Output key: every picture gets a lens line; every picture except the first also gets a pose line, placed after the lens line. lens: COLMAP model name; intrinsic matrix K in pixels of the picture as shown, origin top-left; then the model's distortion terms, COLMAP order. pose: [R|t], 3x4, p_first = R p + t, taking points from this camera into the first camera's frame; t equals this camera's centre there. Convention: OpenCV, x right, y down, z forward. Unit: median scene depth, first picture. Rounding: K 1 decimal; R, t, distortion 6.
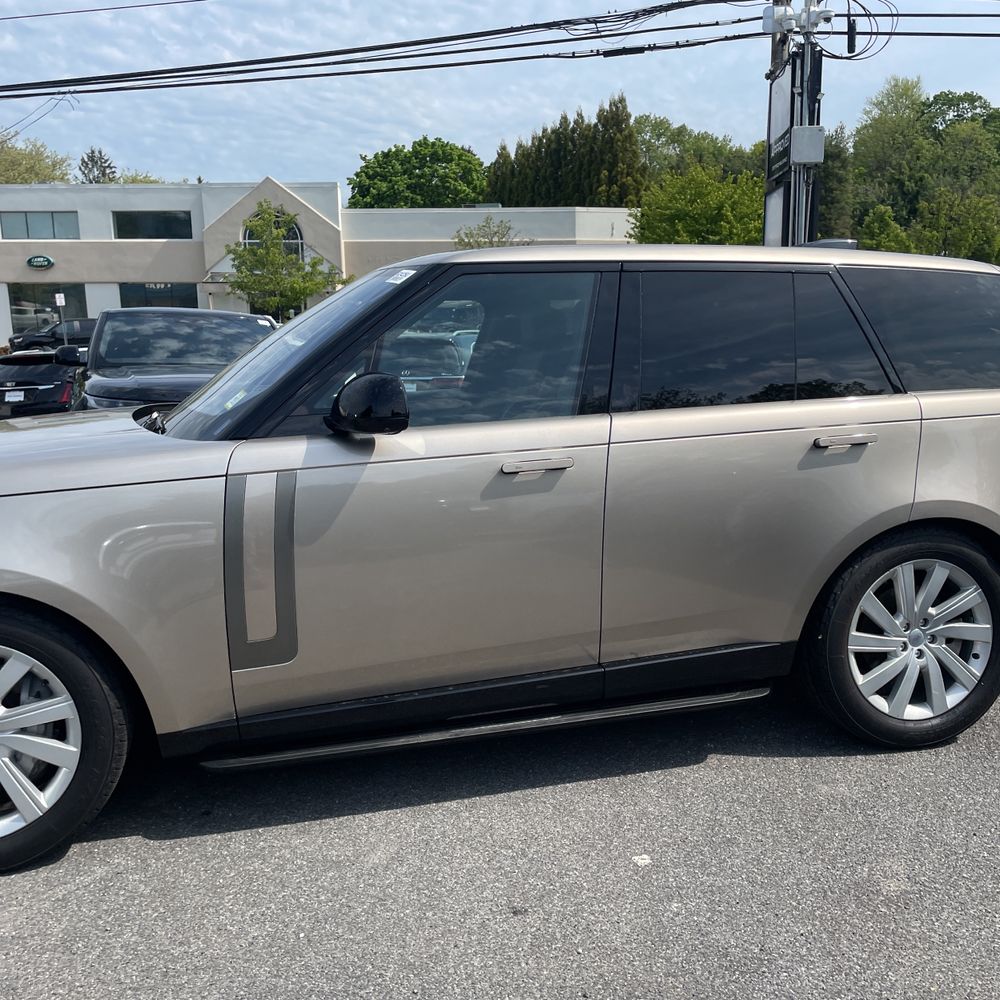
lens RADIAL K [[999.5, 0, 518.3], [0, 999.5, 486.2], [0, 0, 1]] dist [0.089630, -0.119390]
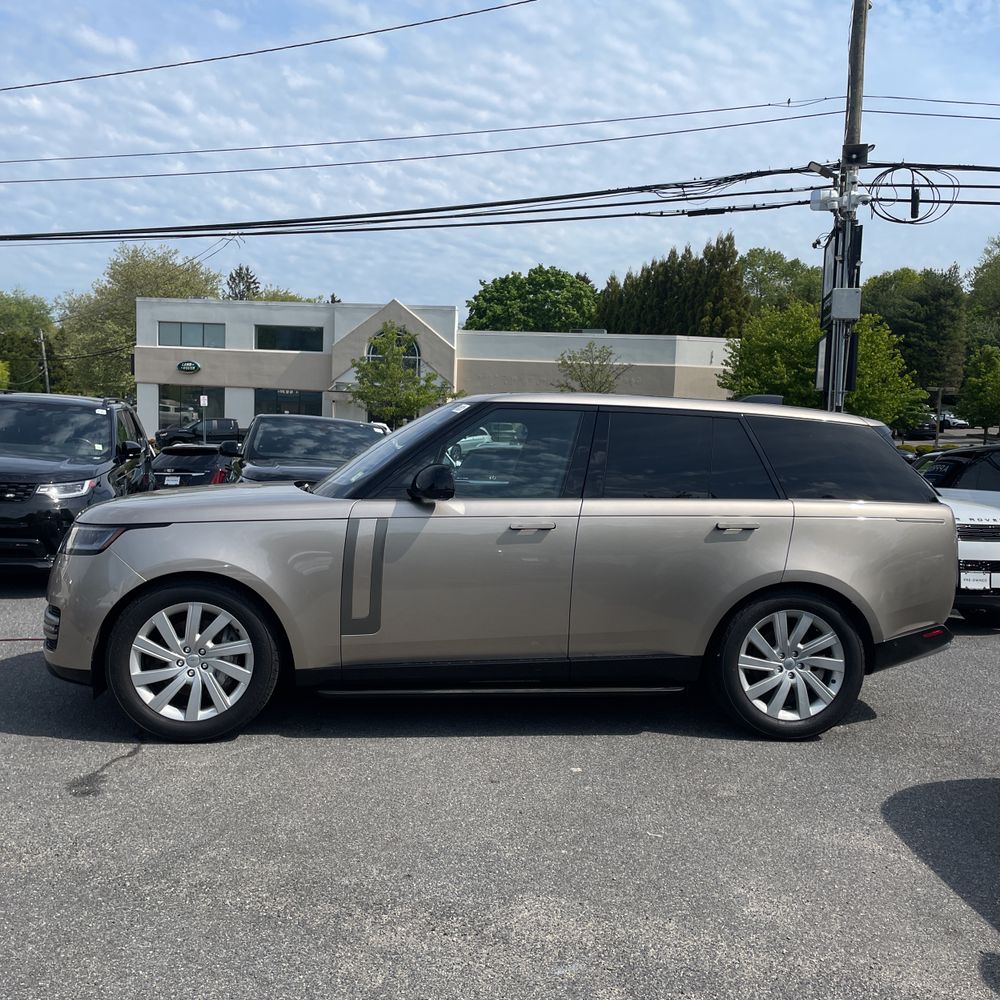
lens RADIAL K [[997.7, 0, 497.2], [0, 997.7, 492.2], [0, 0, 1]] dist [0.105876, -0.150536]
pose [[0.990632, 0.058087, -0.123589, 0.030102], [-0.070995, 0.992171, -0.102740, 0.018050], [0.116654, 0.110552, 0.987001, -0.116980]]
